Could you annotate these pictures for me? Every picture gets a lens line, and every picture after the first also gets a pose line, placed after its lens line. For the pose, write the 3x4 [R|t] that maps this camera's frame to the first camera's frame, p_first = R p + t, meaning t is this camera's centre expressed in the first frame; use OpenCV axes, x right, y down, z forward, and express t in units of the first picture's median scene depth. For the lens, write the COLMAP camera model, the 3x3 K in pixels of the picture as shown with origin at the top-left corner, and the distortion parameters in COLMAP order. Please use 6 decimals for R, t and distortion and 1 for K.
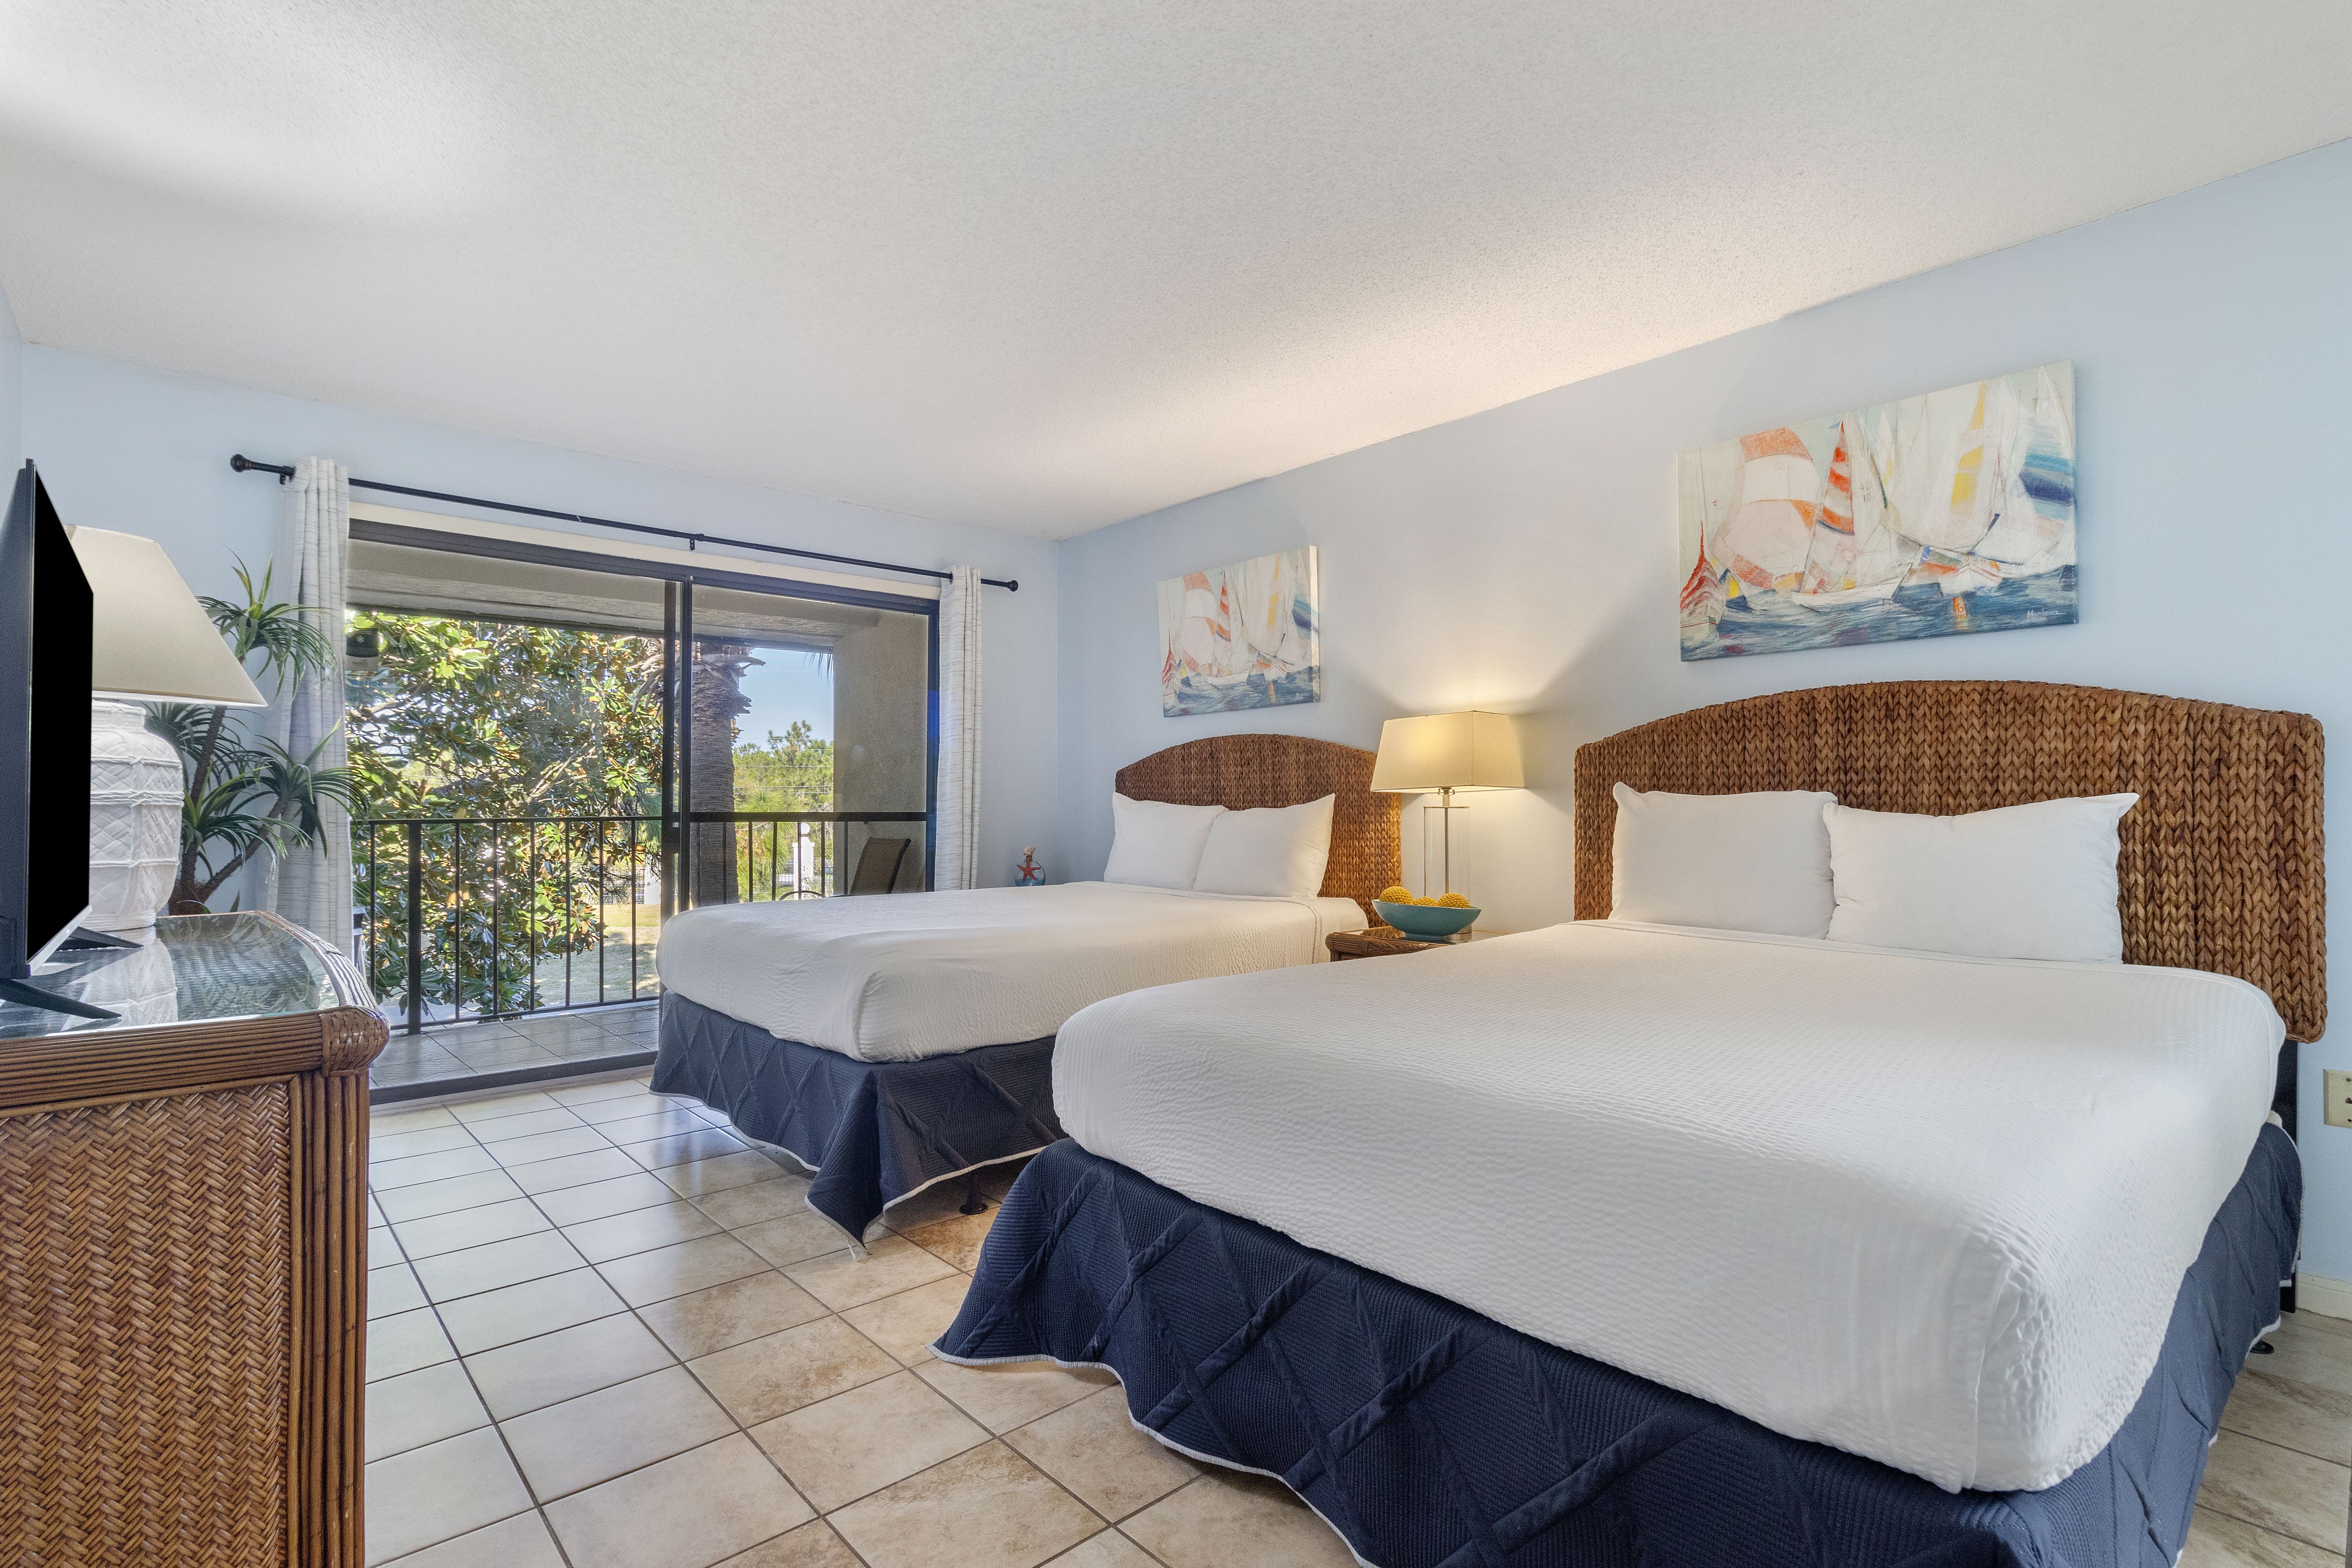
lens RADIAL K [[1108.6, 0, 1172.4], [0, 1108.6, 770.4], [0, 0, 1]] dist [-0.000560, -0.000527]
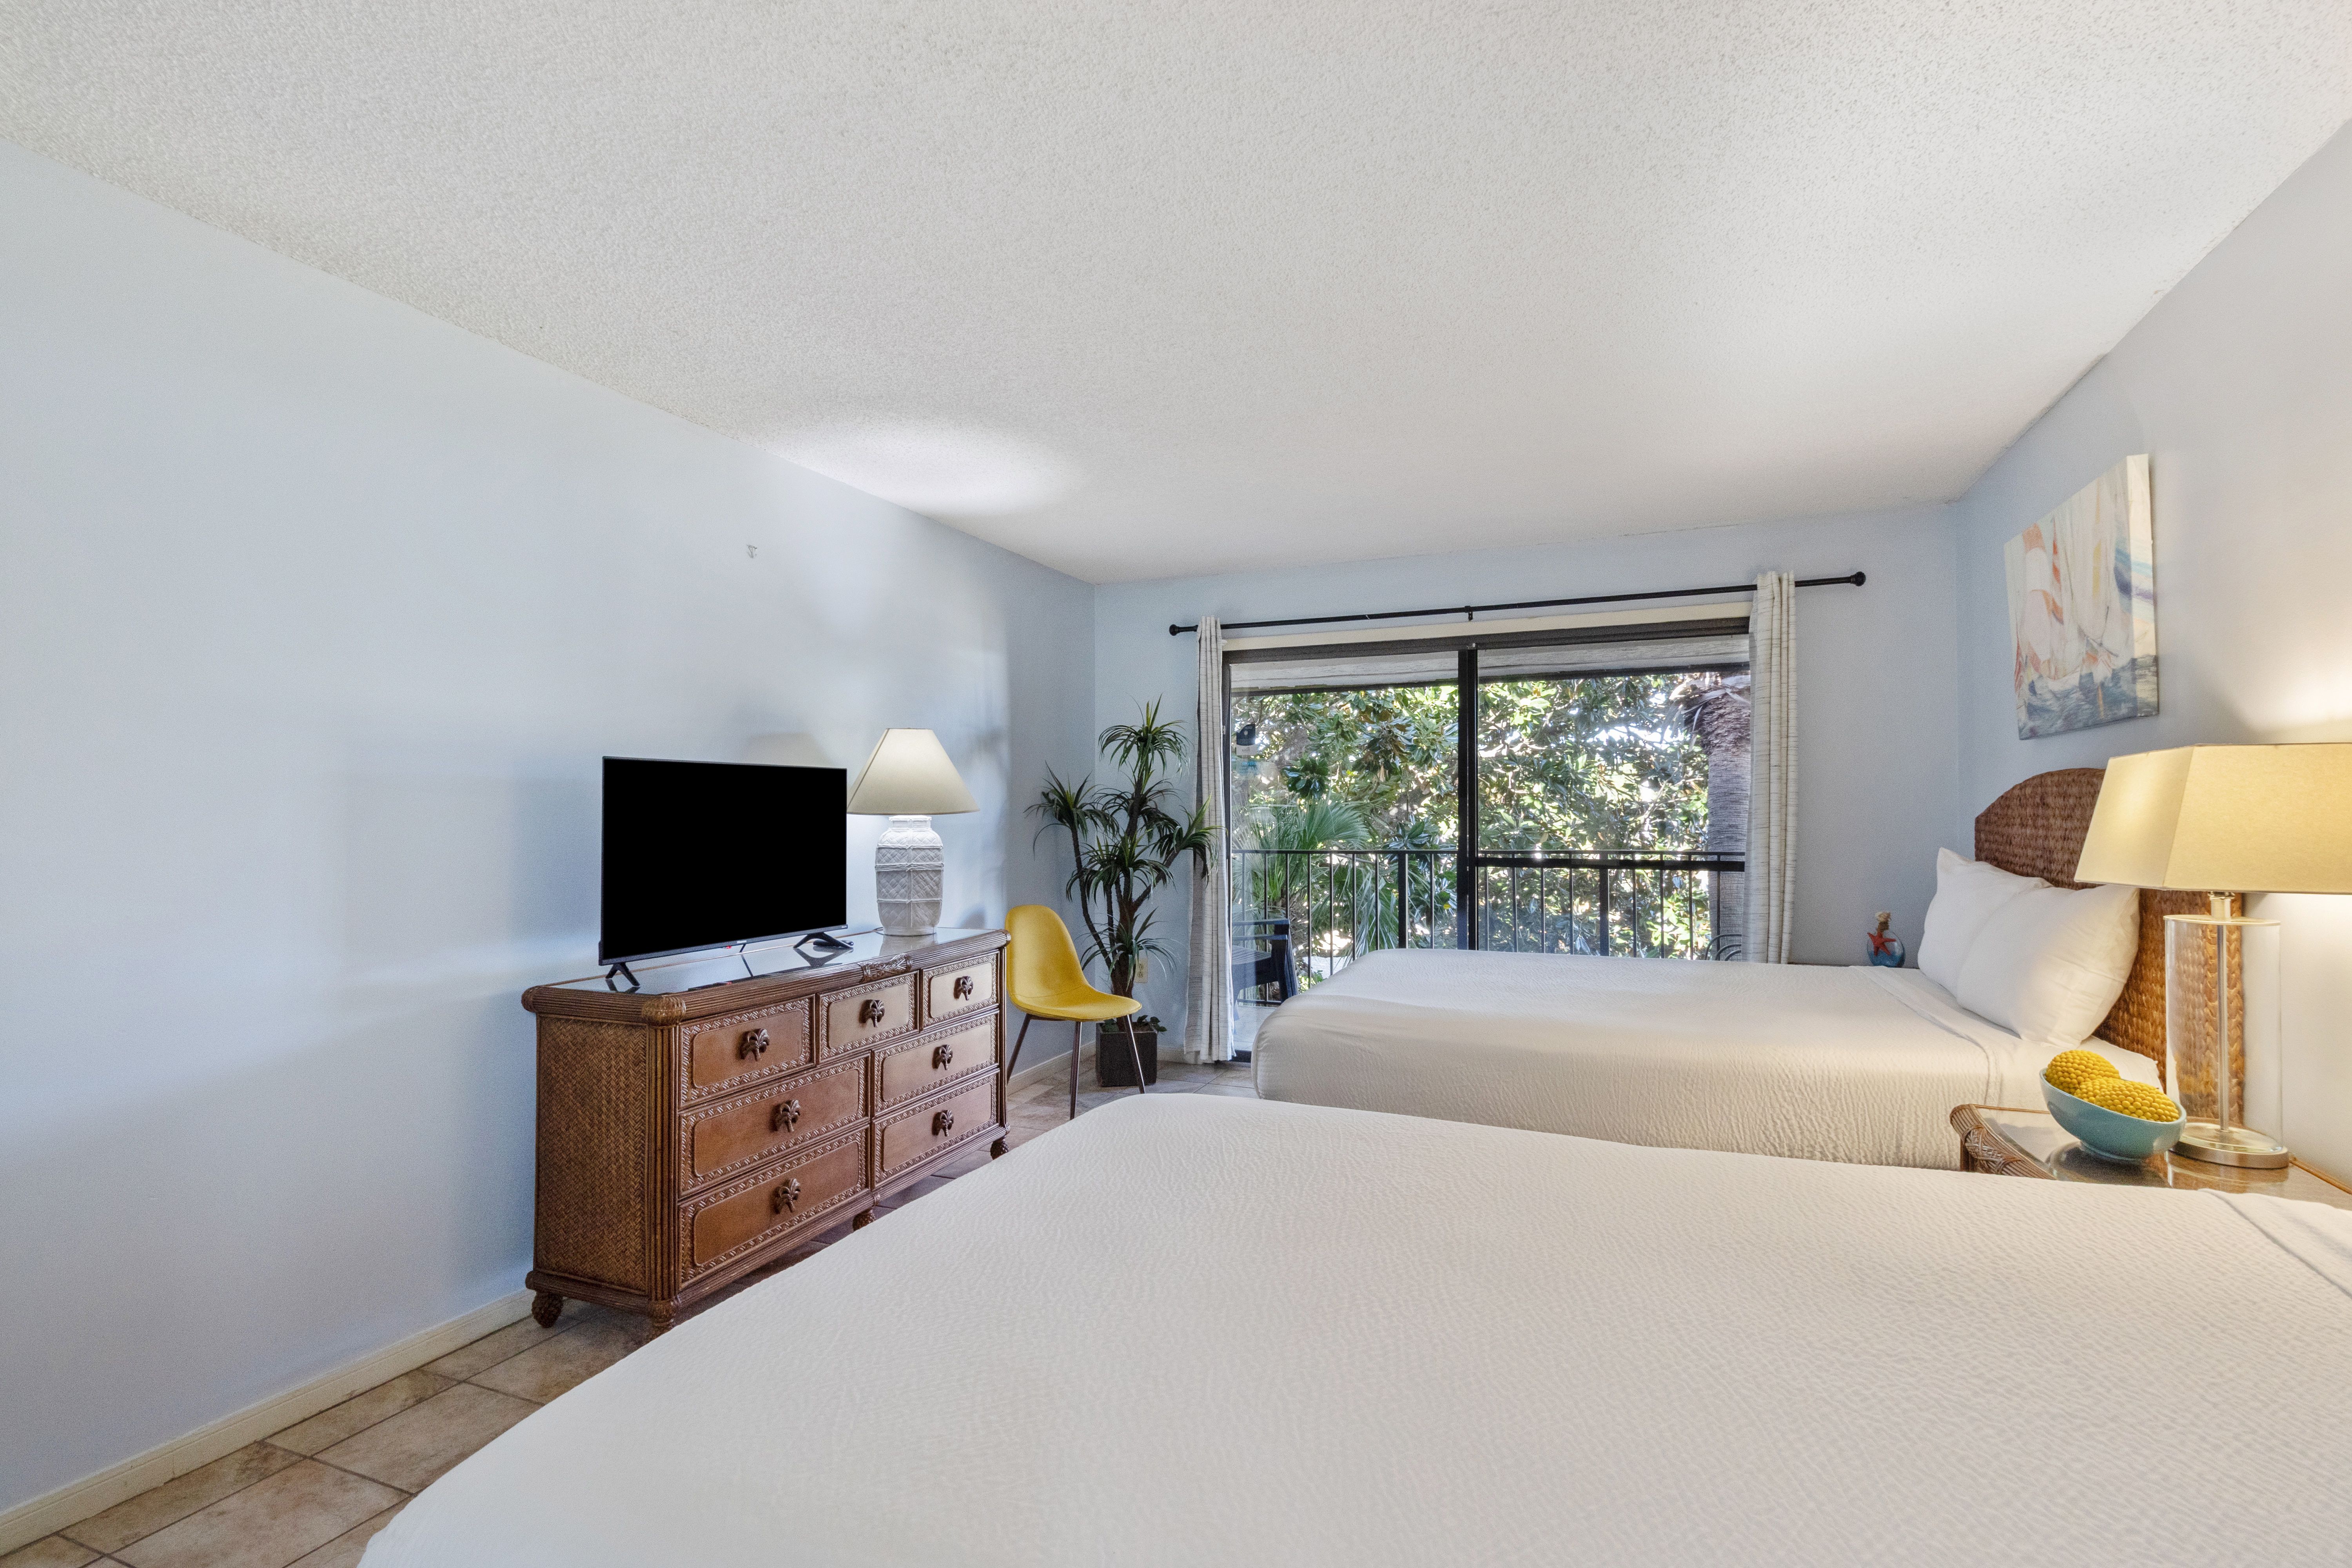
lens RADIAL K [[1095.6, 0, 1176.0], [0, 1095.6, 784.0], [0, 0, 1]] dist [0.001945, 0.000073]
pose [[0.433191, -0.022661, -0.901017, 0.400468], [0.034796, 0.999359, -0.008405, -0.035391], [0.900630, -0.027710, 0.433702, 0.250267]]
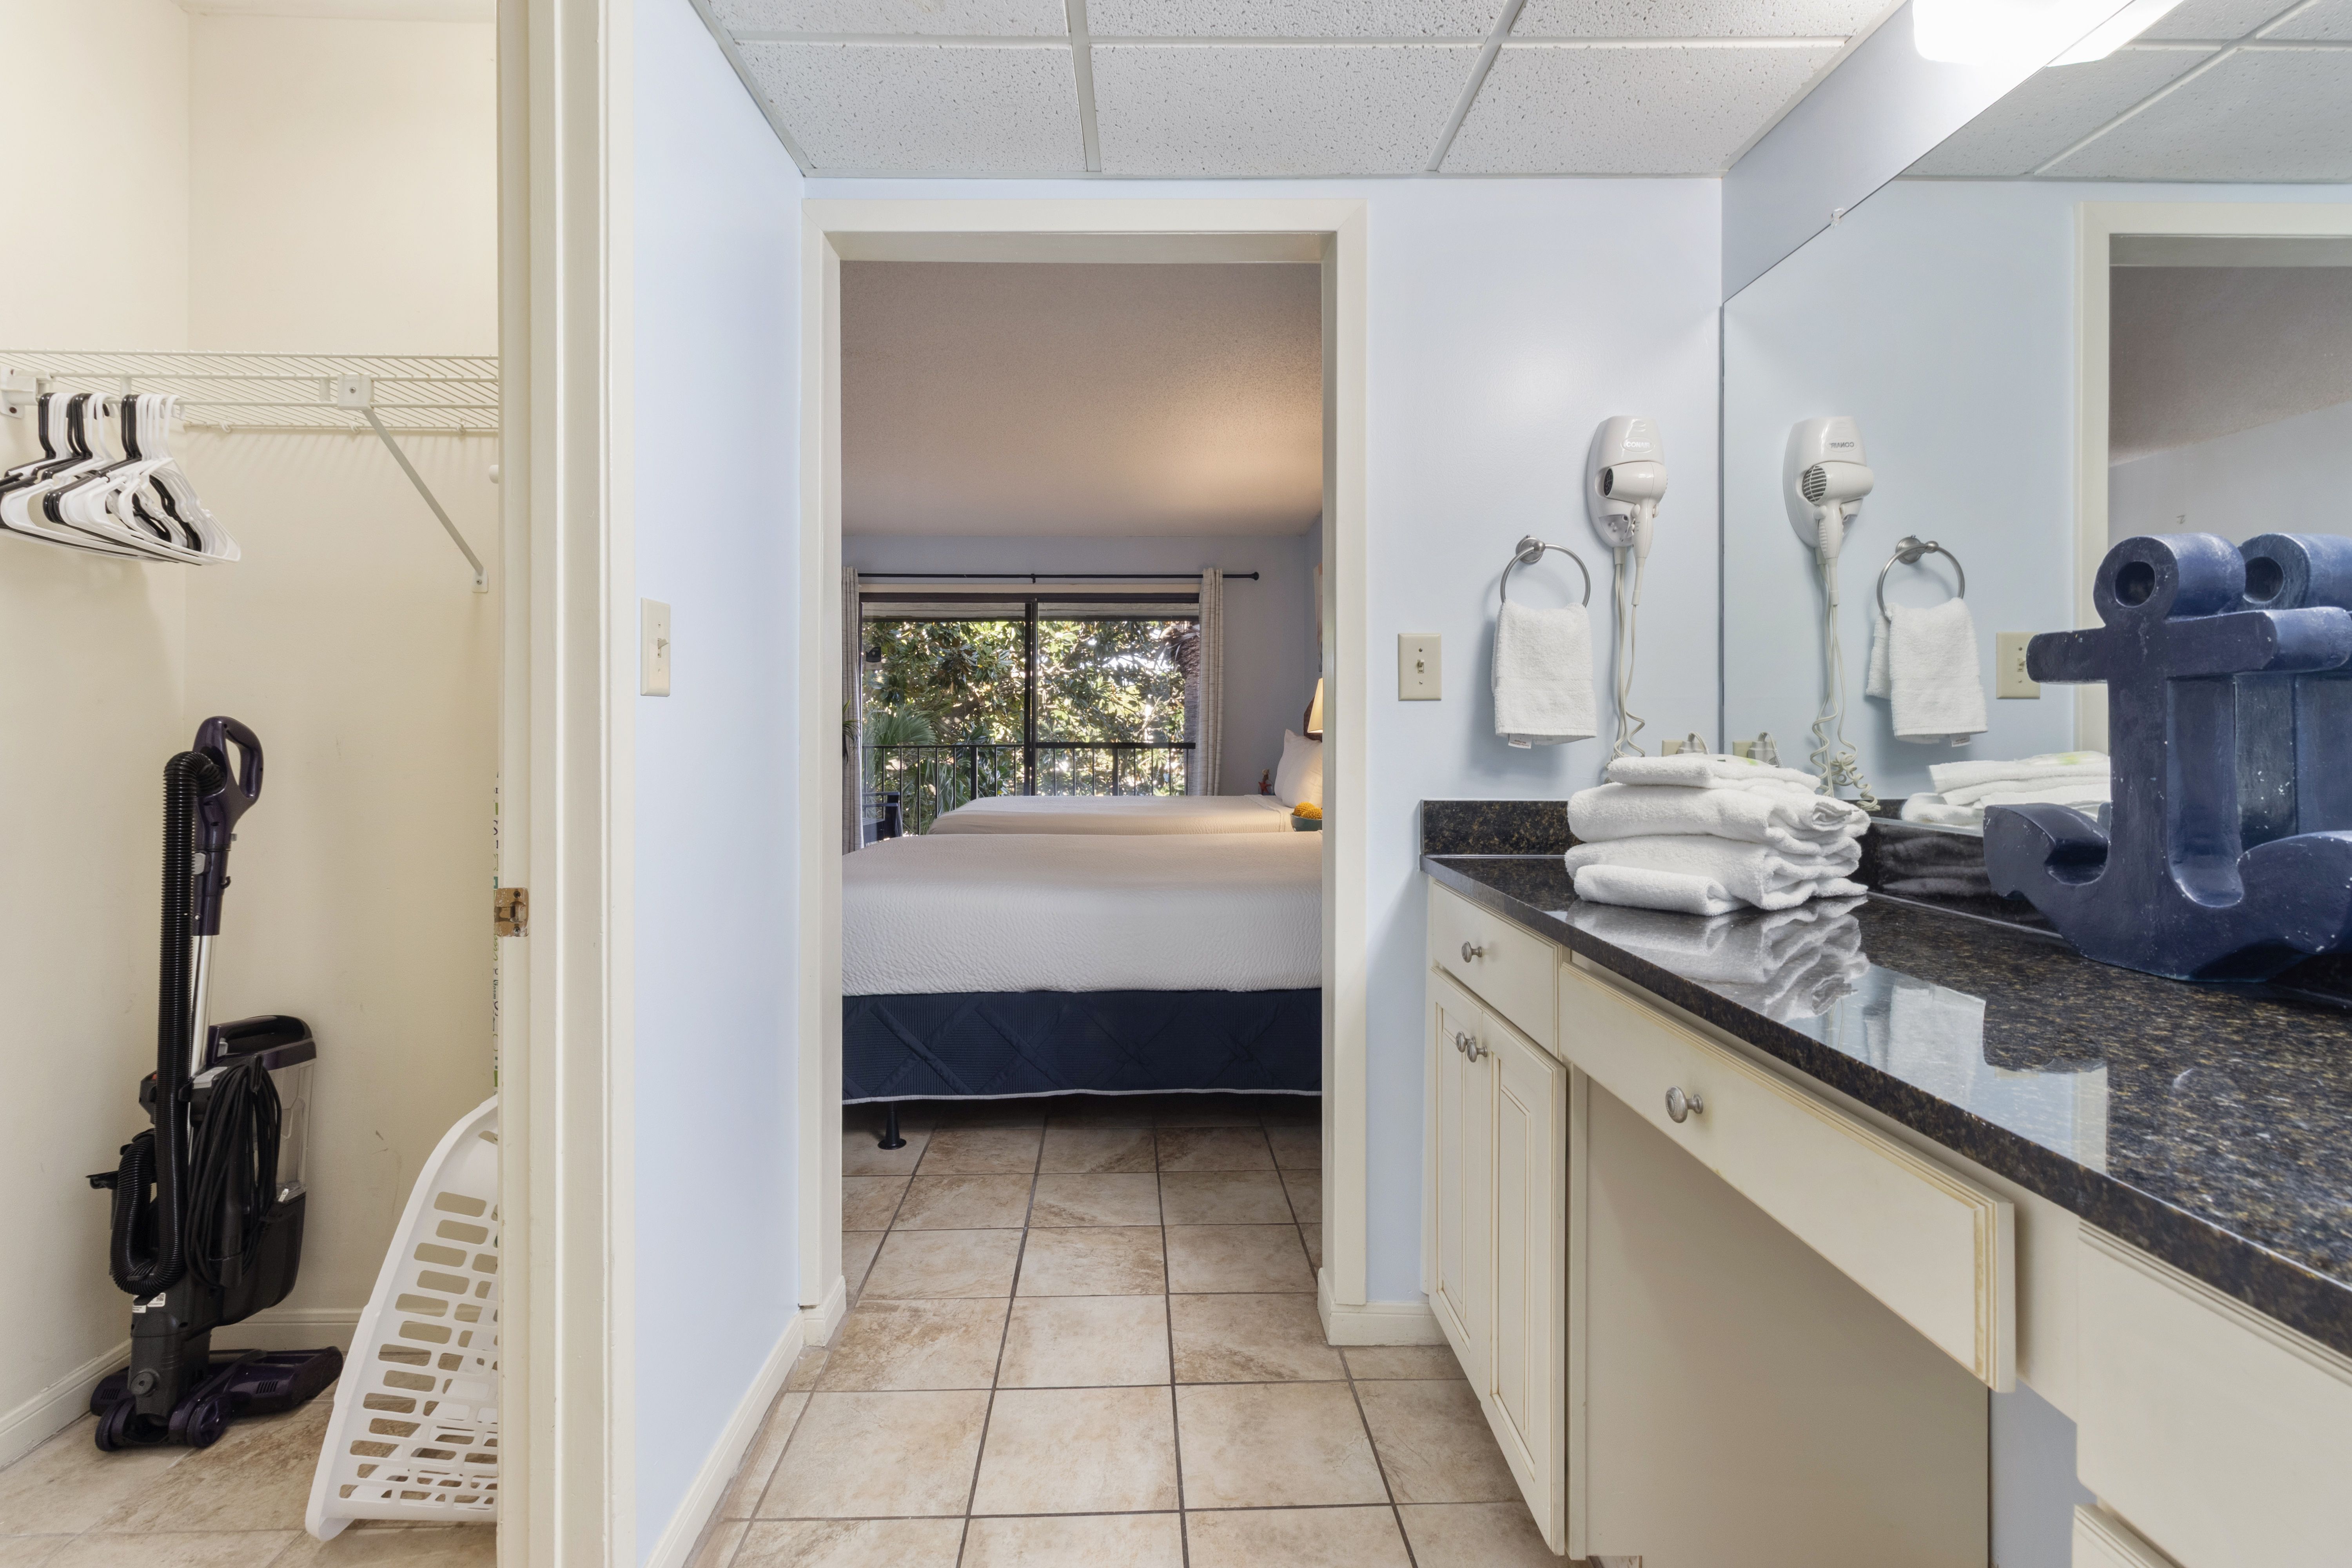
lens RADIAL K [[1087.6, 0, 1175.9], [0, 1087.6, 734.5], [0, 0, 1]] dist [-0.019903, -0.000082]
pose [[0.769284, 0.002058, -0.638903, 0.729833], [0.022980, 0.999259, 0.030888, -0.018166], [0.638493, -0.038443, 0.768667, -0.108737]]
